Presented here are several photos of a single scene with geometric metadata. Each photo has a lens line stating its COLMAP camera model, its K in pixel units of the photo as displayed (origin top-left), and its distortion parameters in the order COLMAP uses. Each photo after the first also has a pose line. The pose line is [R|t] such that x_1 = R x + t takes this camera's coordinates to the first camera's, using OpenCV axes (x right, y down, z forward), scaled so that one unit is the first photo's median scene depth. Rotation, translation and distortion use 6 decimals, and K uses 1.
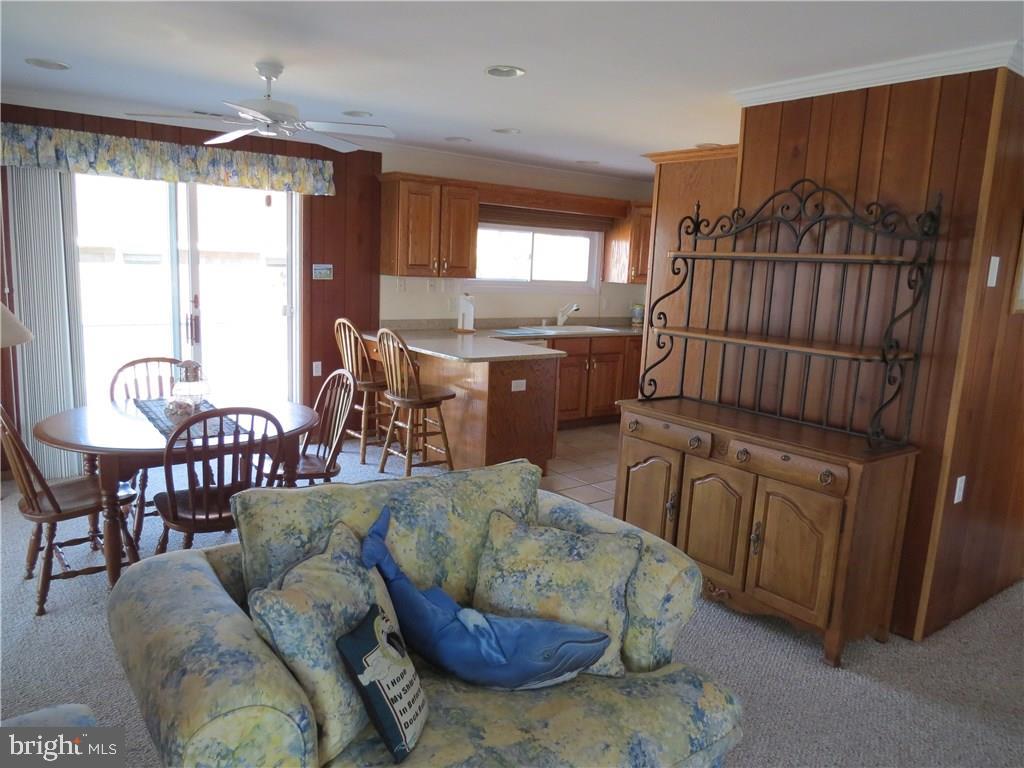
lens RADIAL K [[733.0, 0, 512.0], [0, 733.0, 384.0], [0, 0, 1]] dist [-0.004967, -0.001911]
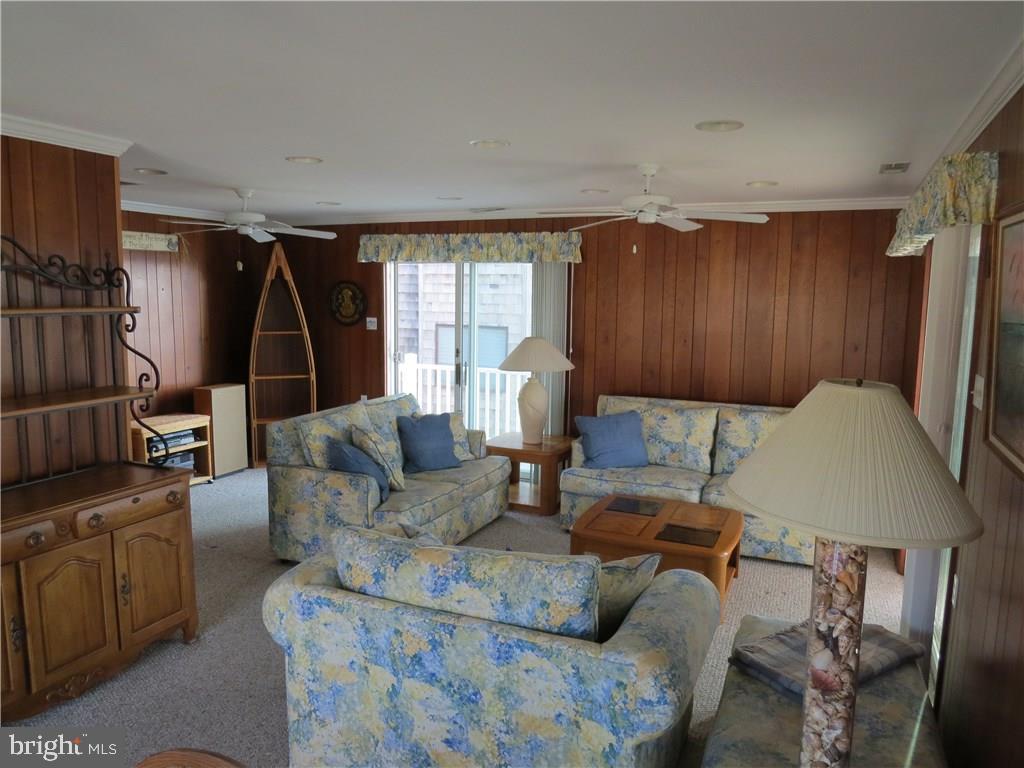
lens RADIAL K [[733.0, 0, 512.0], [0, 733.0, 384.0], [0, 0, 1]] dist [-0.004967, -0.001911]
pose [[-0.492241, -0.157788, 0.856039, -0.742091], [0.109105, 0.964494, 0.240516, -0.245416], [-0.863594, 0.211790, -0.457548, 0.933334]]
